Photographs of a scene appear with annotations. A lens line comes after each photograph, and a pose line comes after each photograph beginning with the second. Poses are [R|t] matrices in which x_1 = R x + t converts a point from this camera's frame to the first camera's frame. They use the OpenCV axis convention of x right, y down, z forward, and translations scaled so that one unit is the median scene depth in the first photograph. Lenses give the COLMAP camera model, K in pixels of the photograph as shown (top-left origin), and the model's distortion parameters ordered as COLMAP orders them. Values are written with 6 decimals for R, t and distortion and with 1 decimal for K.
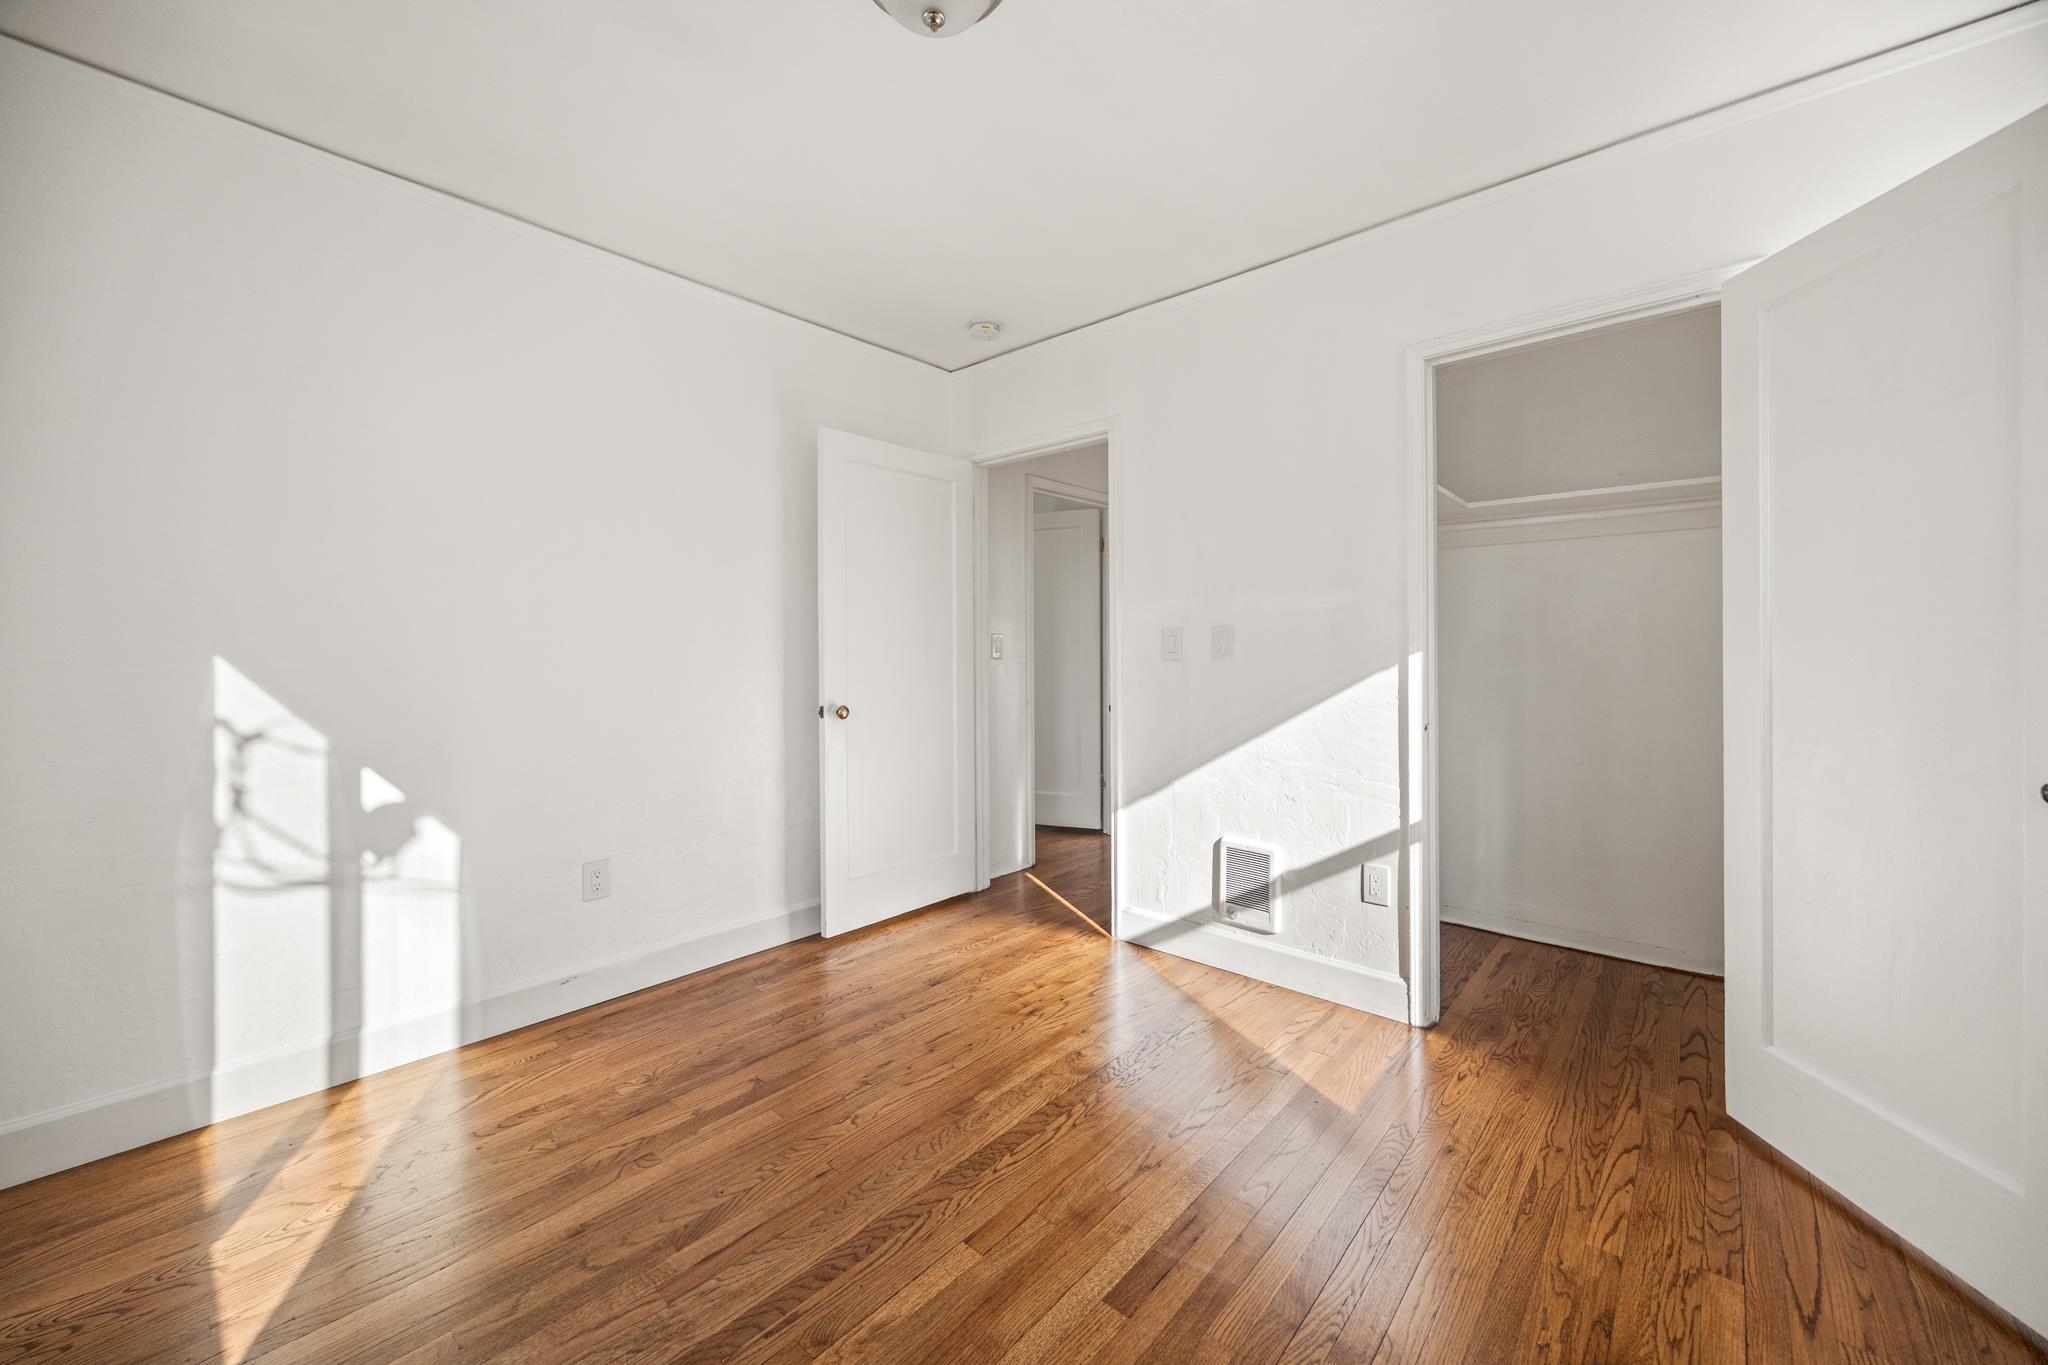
lens RADIAL K [[782.7, 0, 1024.0], [0, 782.7, 682.5], [0, 0, 1]] dist [-0.004502, 0.000099]
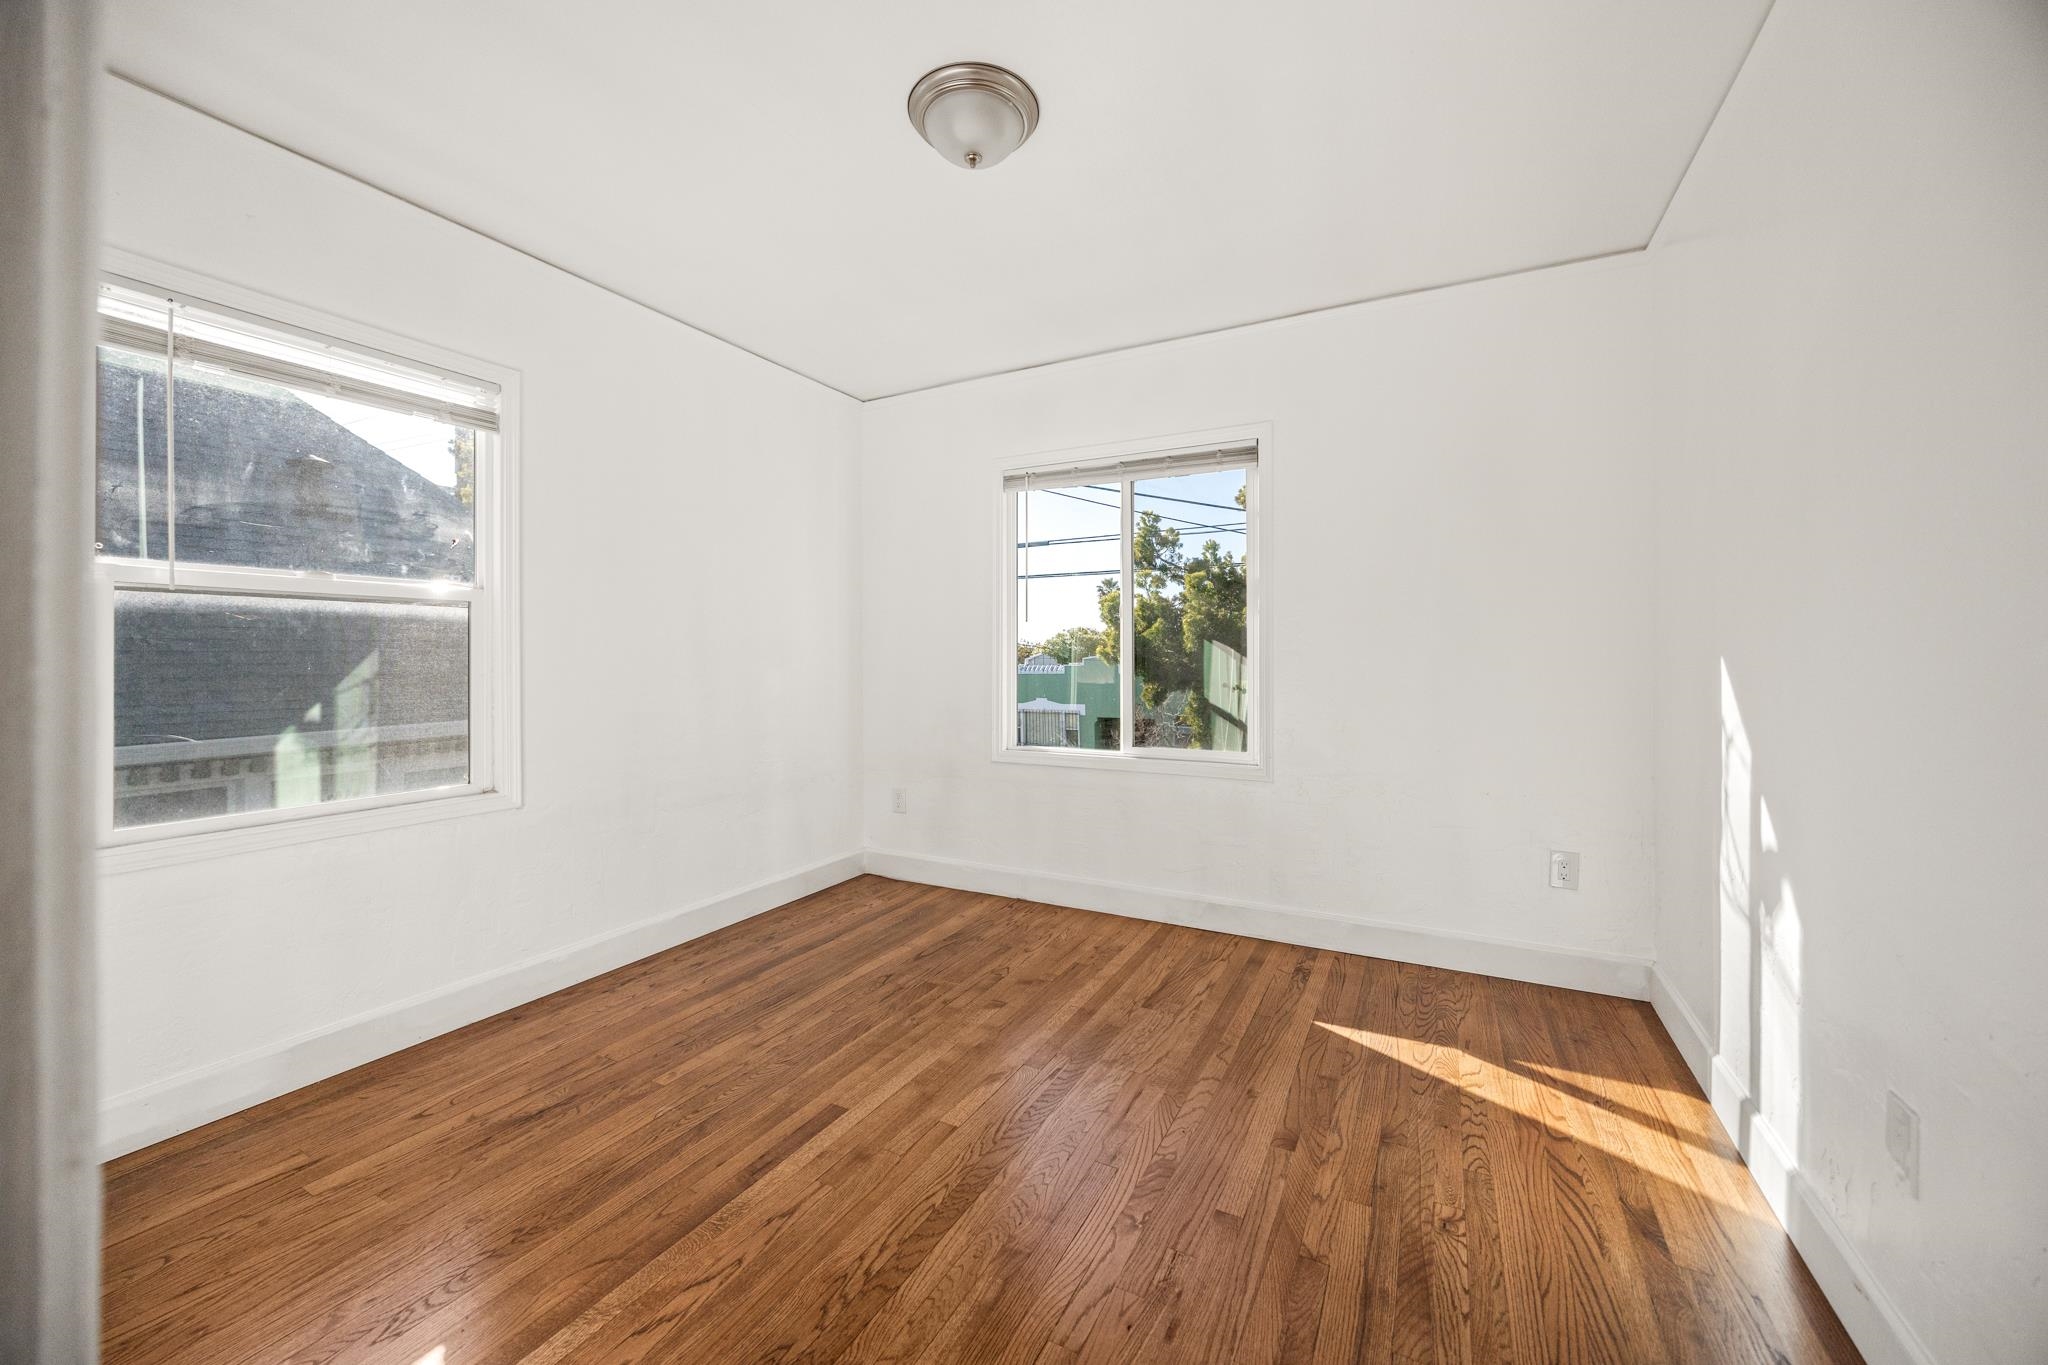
lens RADIAL K [[771.3, 0, 1018.7], [0, 771.3, 655.2], [0, 0, 1]] dist [-0.001213, 0.000075]
pose [[-0.974174, 0.008159, -0.225653, 0.088156], [0.000108, 0.999364, 0.035667, -0.073187], [0.225800, 0.034721, -0.973555, 1.941056]]
